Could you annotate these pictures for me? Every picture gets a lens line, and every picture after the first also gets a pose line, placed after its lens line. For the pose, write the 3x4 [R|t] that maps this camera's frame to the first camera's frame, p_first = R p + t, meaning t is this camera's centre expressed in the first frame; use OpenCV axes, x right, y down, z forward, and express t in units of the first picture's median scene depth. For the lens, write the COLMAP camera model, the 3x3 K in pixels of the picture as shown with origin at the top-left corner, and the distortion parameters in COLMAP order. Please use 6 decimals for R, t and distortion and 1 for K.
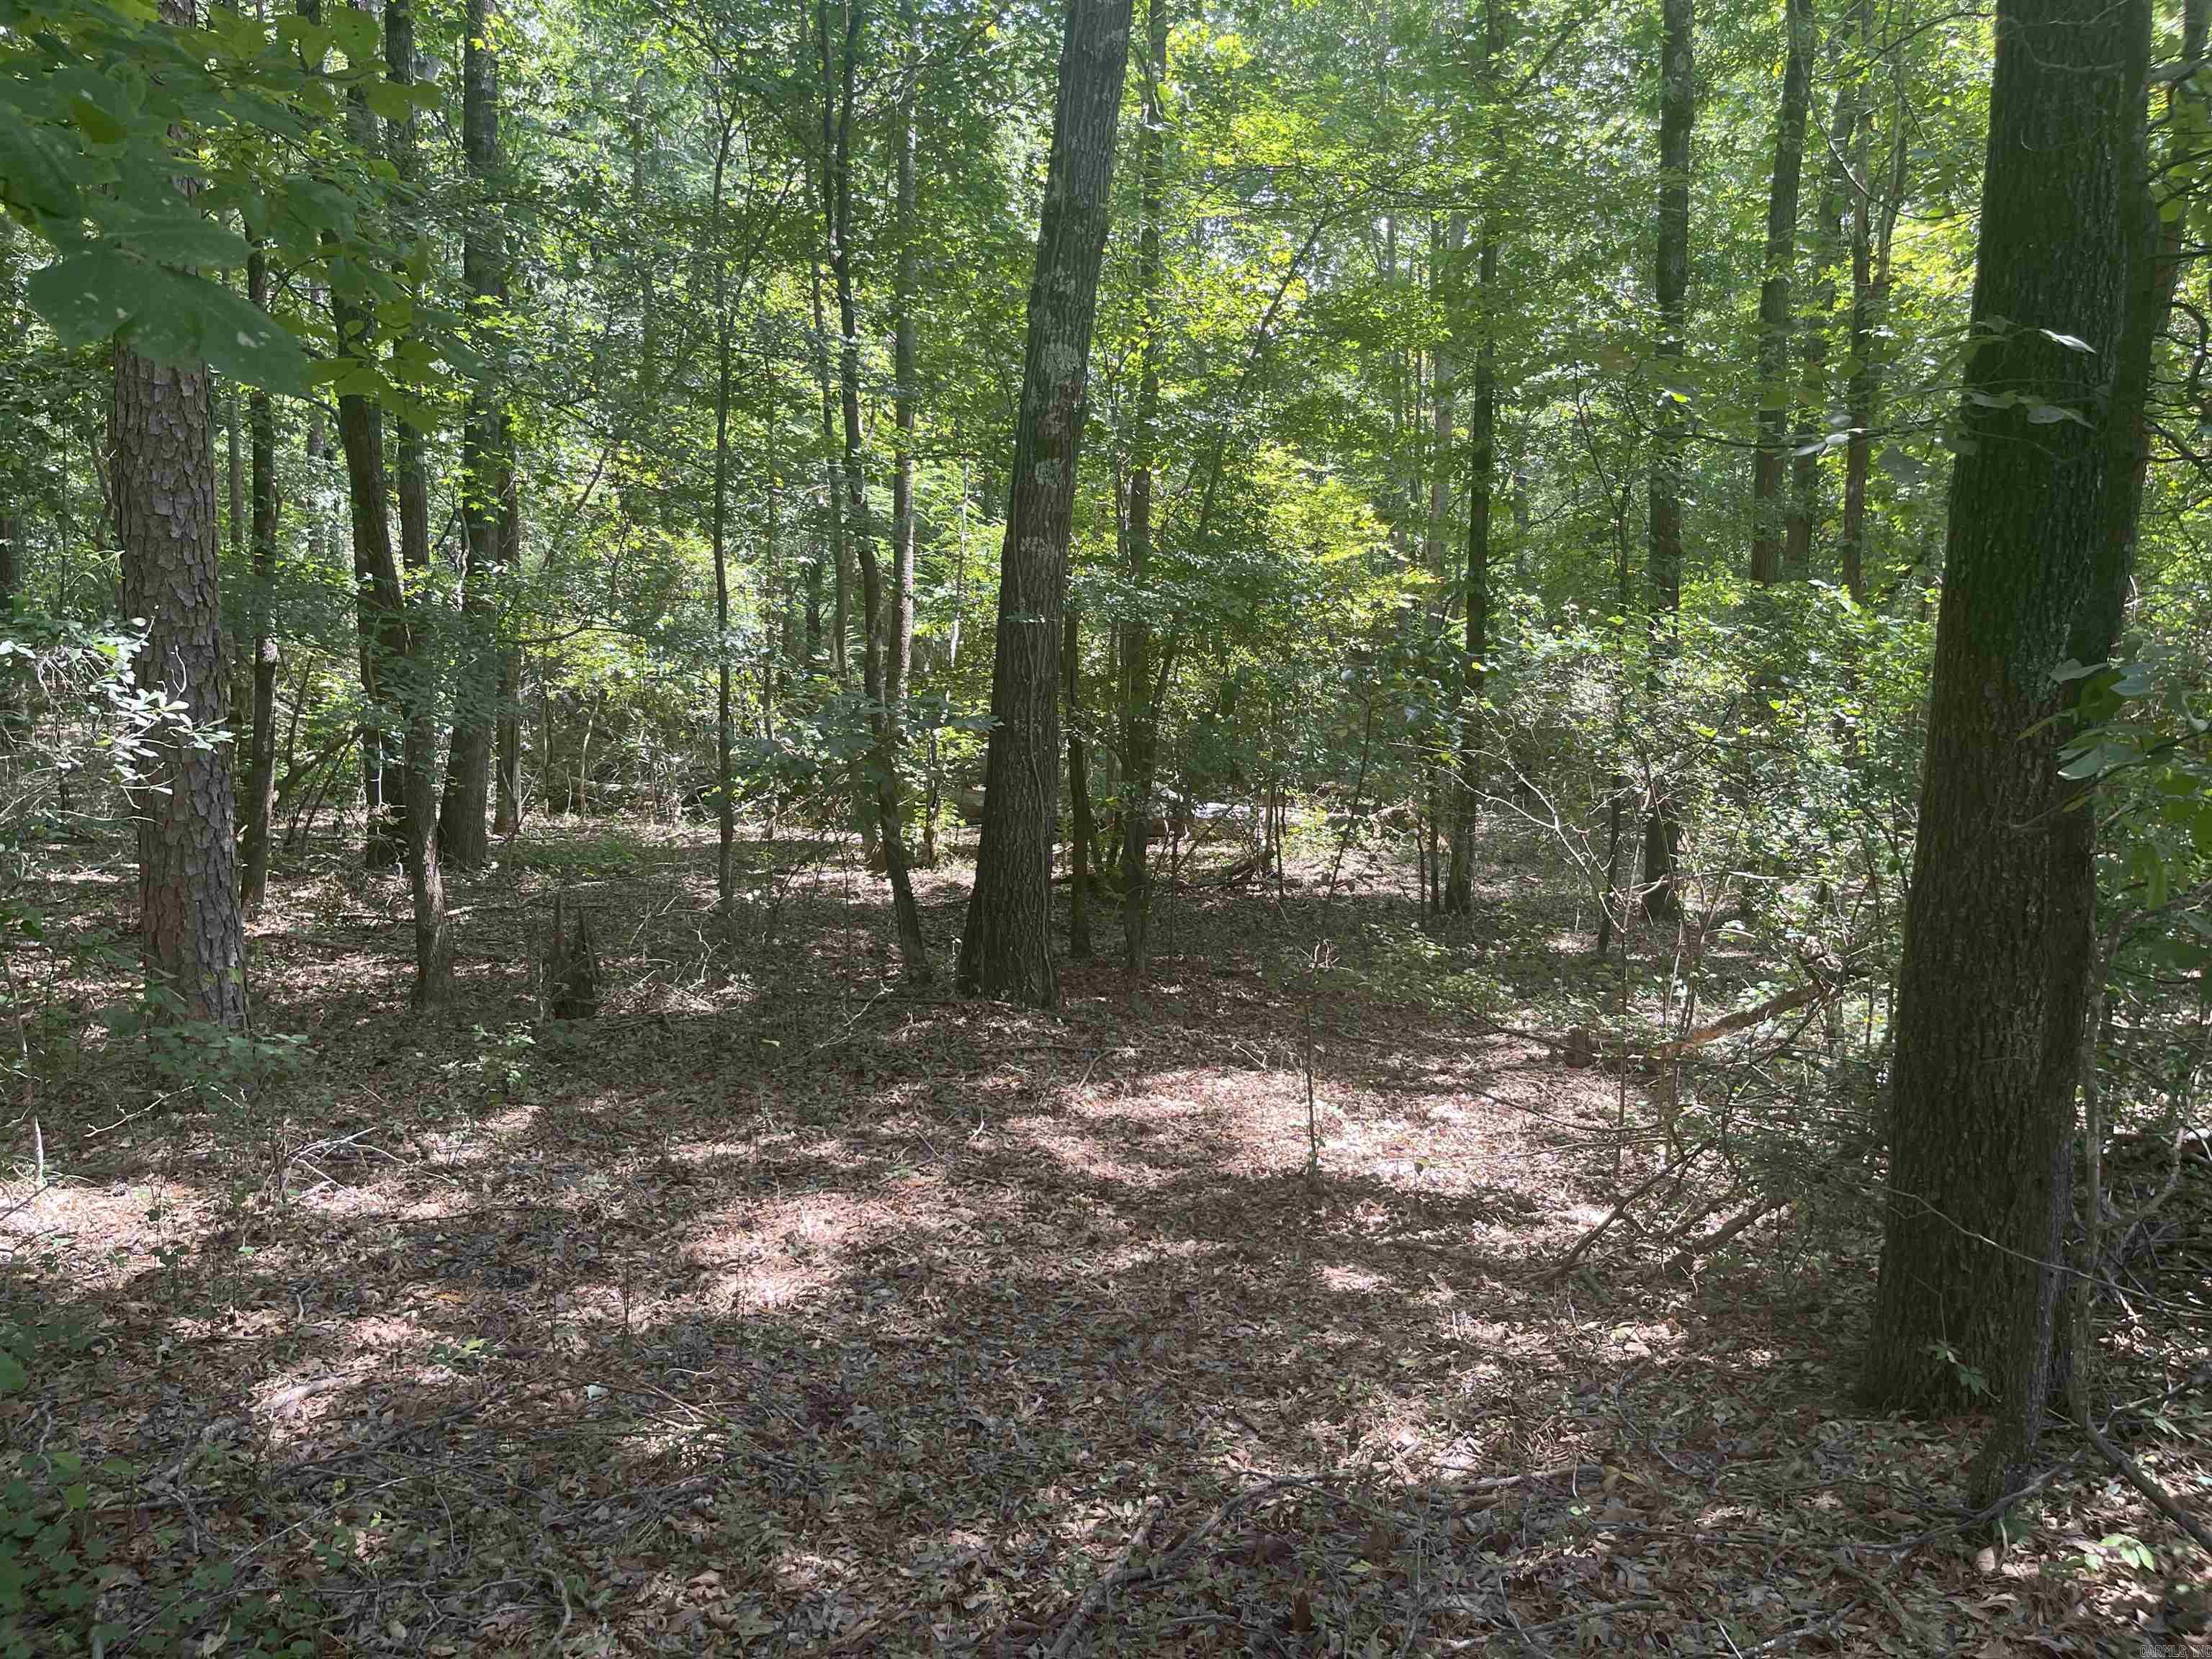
lens RADIAL K [[1599.3, 0, 1139.0], [0, 1599.3, 835.4], [0, 0, 1]] dist [0.057248, 0.000175]
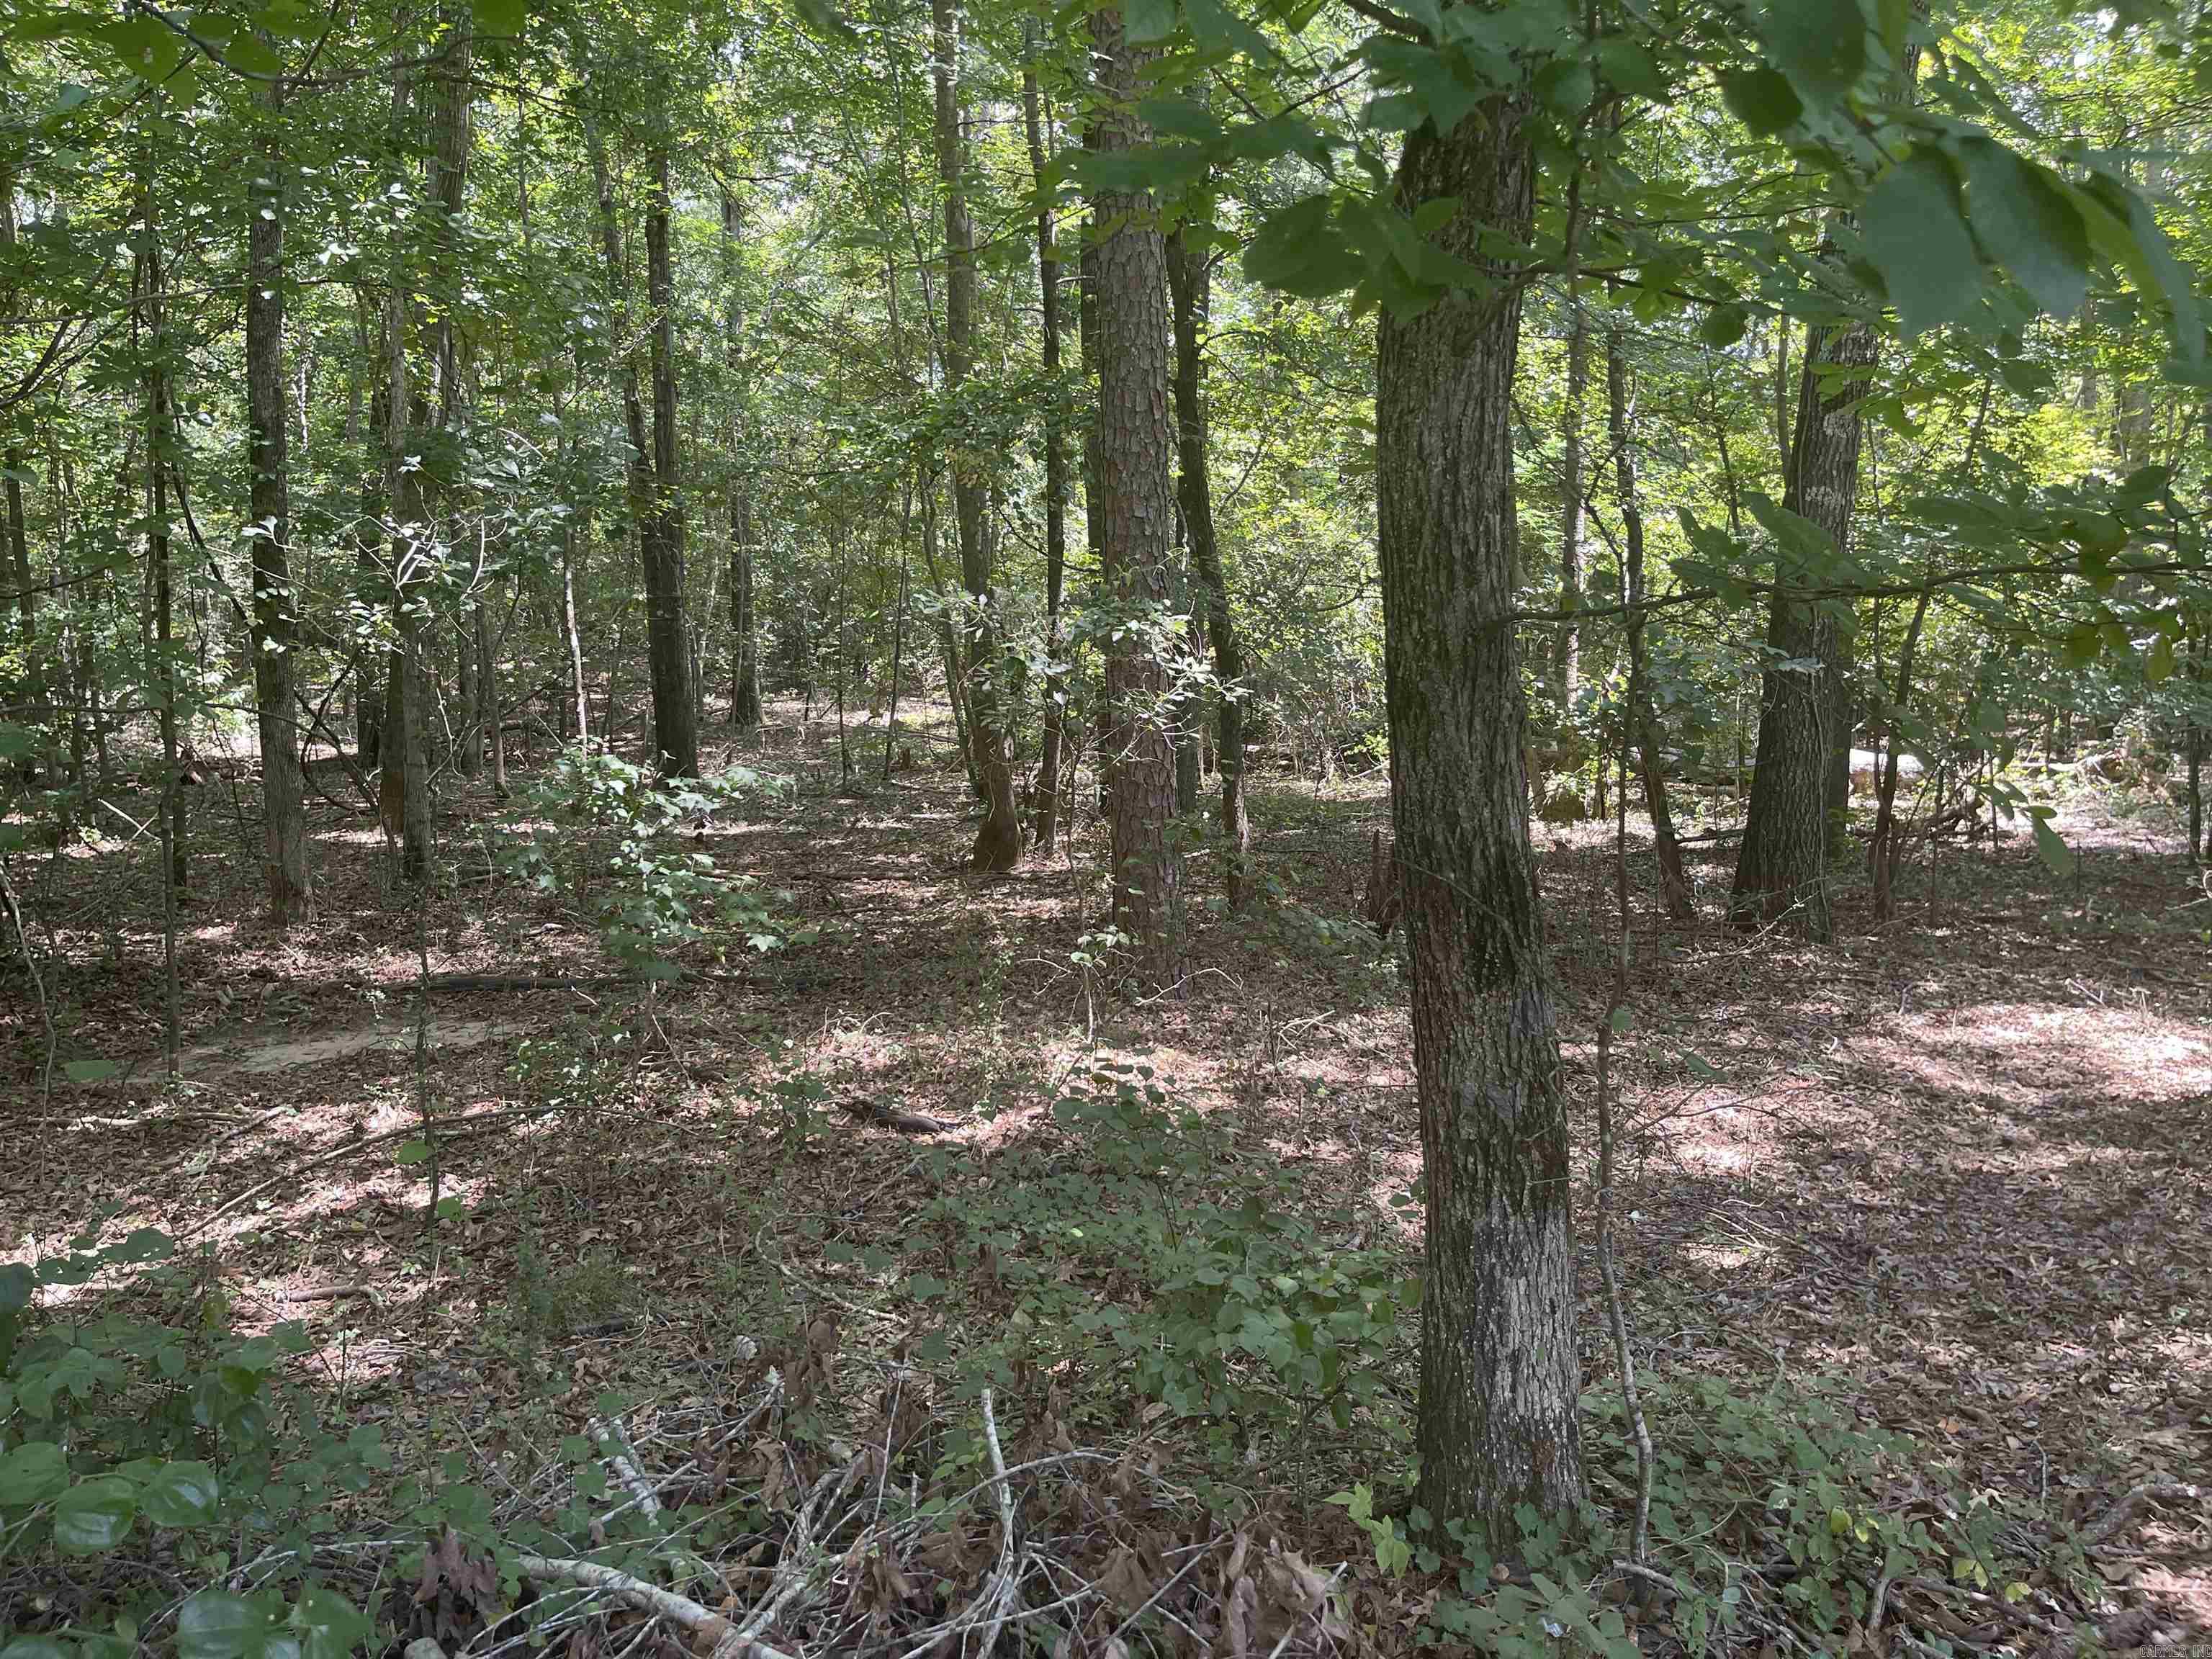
lens RADIAL K [[1635.6, 0, 1103.3], [0, 1635.6, 824.6], [0, 0, 1]] dist [0.015100, -0.000897]
pose [[0.949717, 0.001087, -0.313109, -0.192979], [0.002828, 0.999923, 0.012049, 0.019336], [0.313098, -0.012329, 0.949641, -0.167954]]
